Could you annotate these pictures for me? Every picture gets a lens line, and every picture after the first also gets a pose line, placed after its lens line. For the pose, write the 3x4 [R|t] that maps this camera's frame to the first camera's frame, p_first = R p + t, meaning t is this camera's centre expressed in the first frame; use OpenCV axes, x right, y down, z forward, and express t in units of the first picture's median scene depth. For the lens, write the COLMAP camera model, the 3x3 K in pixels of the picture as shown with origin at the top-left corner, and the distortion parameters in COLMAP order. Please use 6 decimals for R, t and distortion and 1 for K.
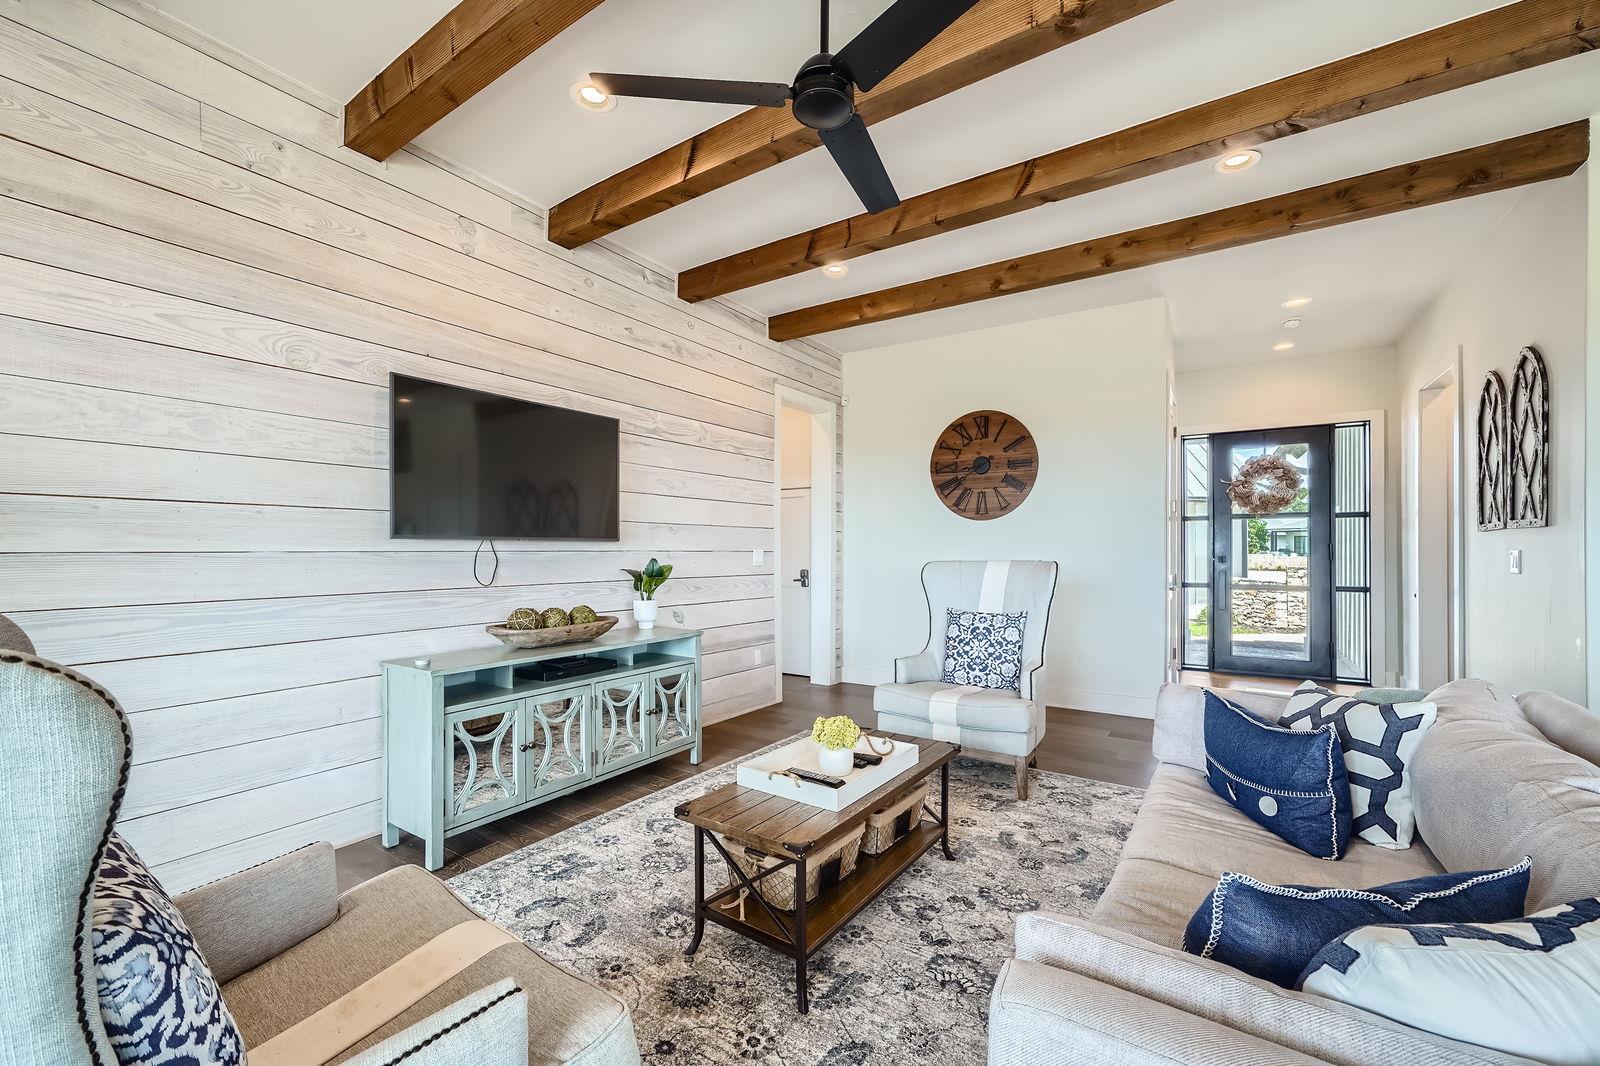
lens RADIAL K [[642.2, 0, 793.7], [0, 642.2, 551.5], [0, 0, 1]] dist [-0.006664, 0.003556]
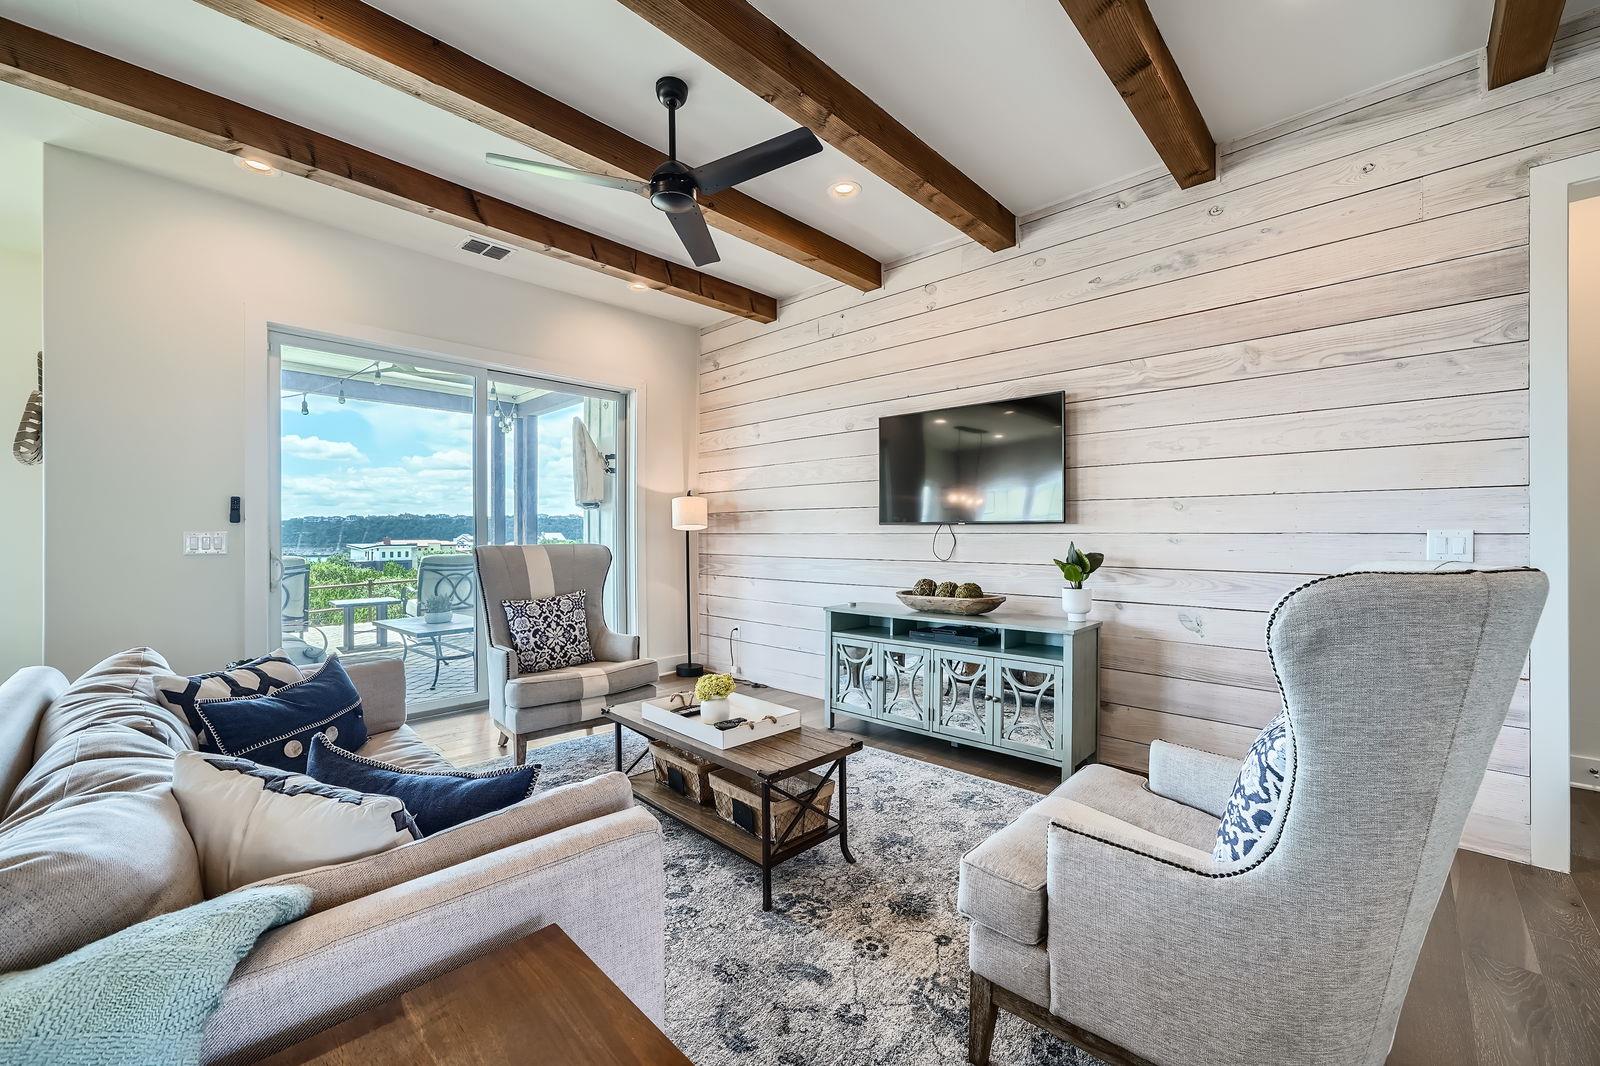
lens RADIAL K [[642.2, 0, 812.8], [0, 642.2, 537.0], [0, 0, 1]] dist [-0.006664, 0.003556]
pose [[-0.149248, 0.006087, -0.988781, 0.724689], [-0.006586, 0.999953, 0.007150, -0.000149], [0.988778, 0.007579, -0.149201, 0.818101]]
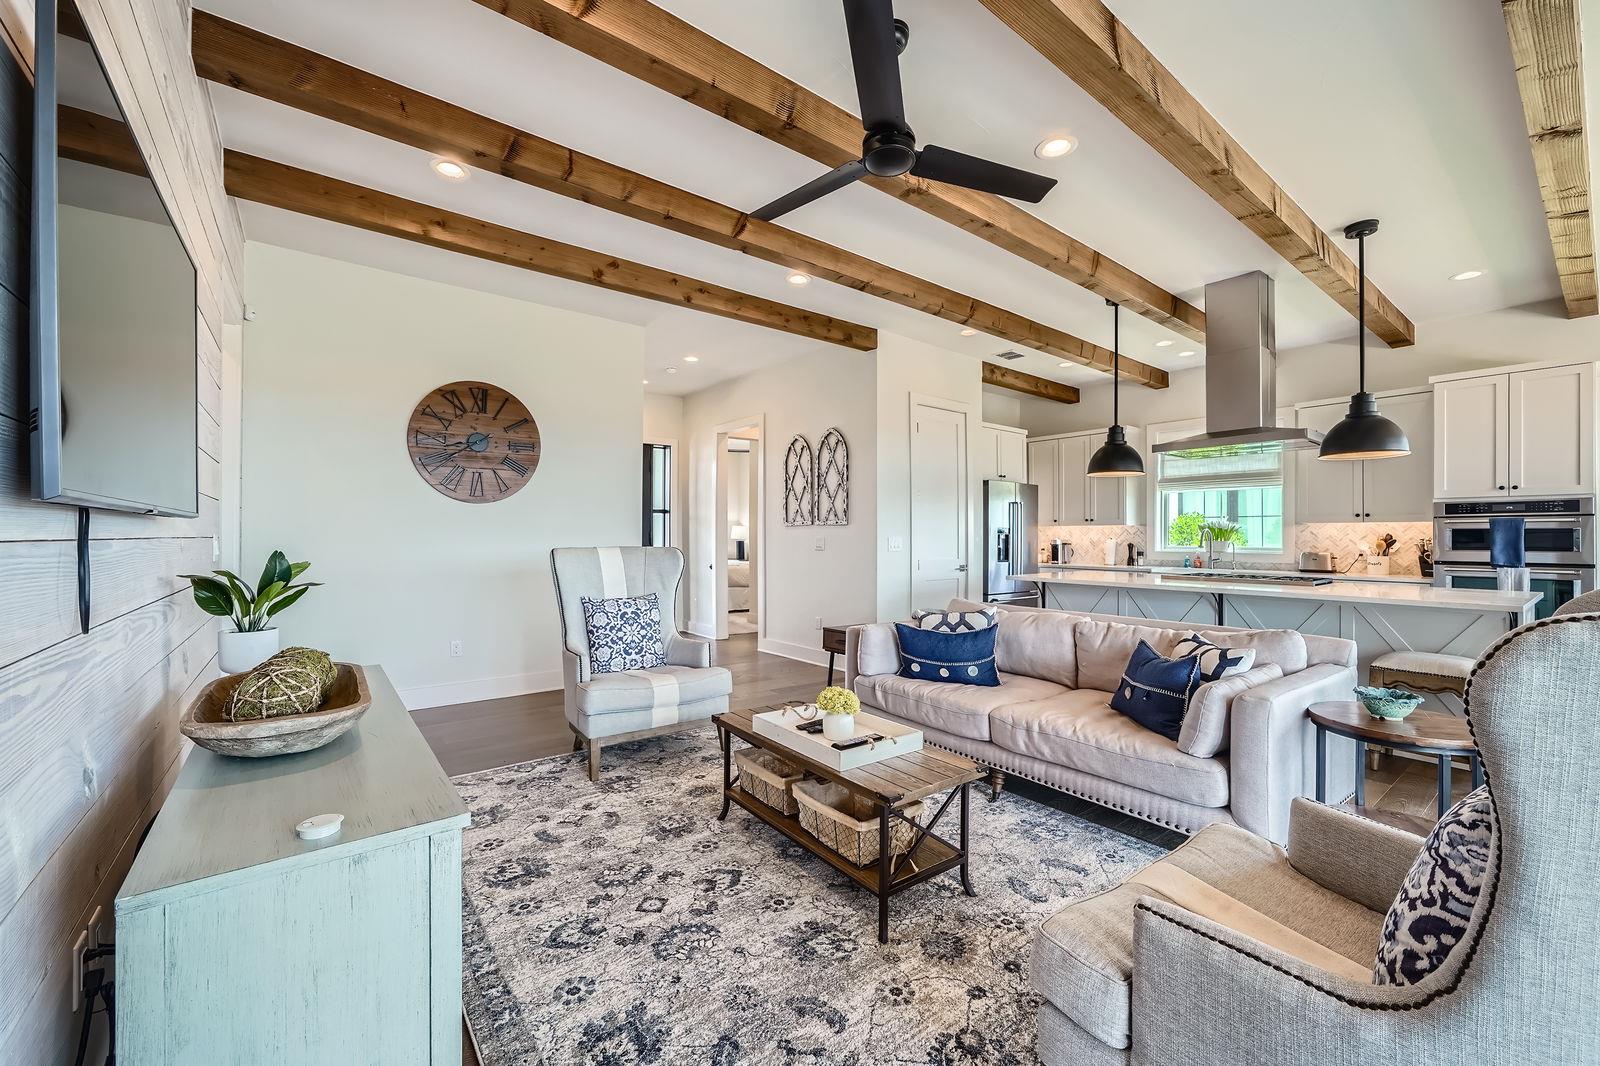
lens RADIAL K [[642.2, 0, 800.2], [0, 642.2, 536.3], [0, 0, 1]] dist [-0.006664, 0.003556]
pose [[0.315543, -0.001756, 0.948910, -0.612975], [0.004618, 0.999989, 0.000315, -0.001768], [-0.948900, 0.004283, 0.315548, 0.431170]]
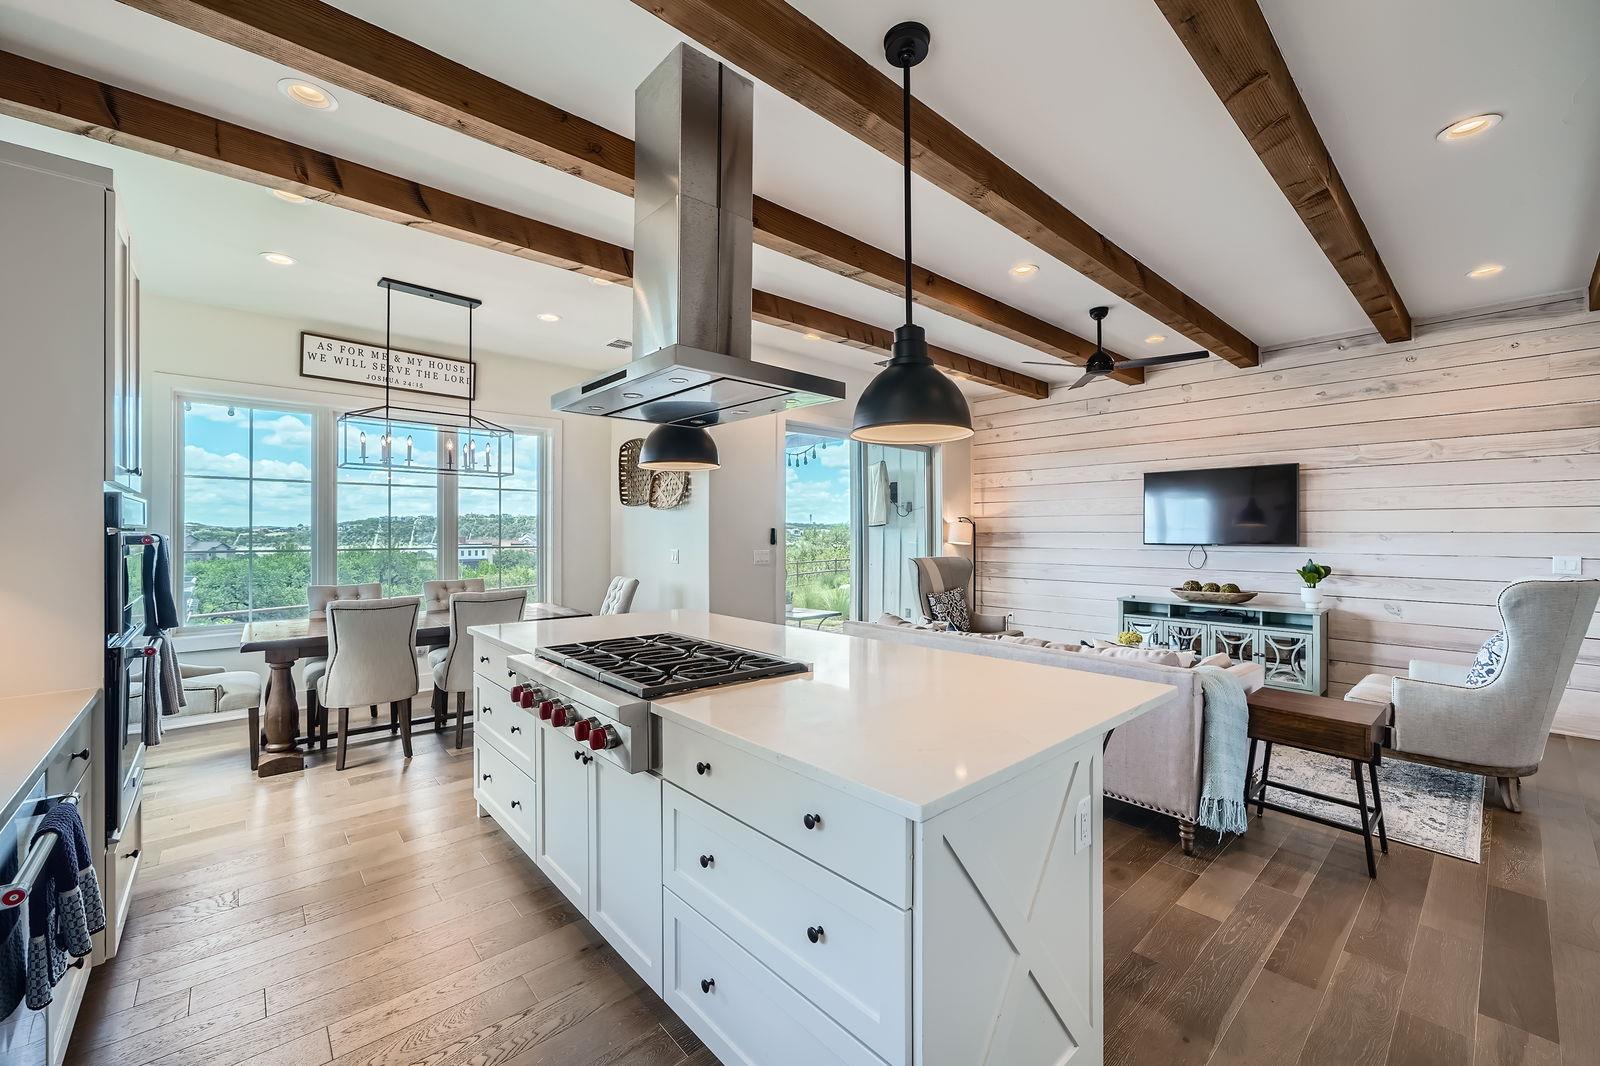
lens RADIAL K [[642.2, 0, 813.5], [0, 642.2, 536.5], [0, 0, 1]] dist [-0.006664, 0.003556]
pose [[-0.229678, 0.004223, -0.973257, 1.460184], [-0.009178, 0.999937, 0.006505, -0.039054], [0.973223, 0.010427, -0.229625, 0.275262]]
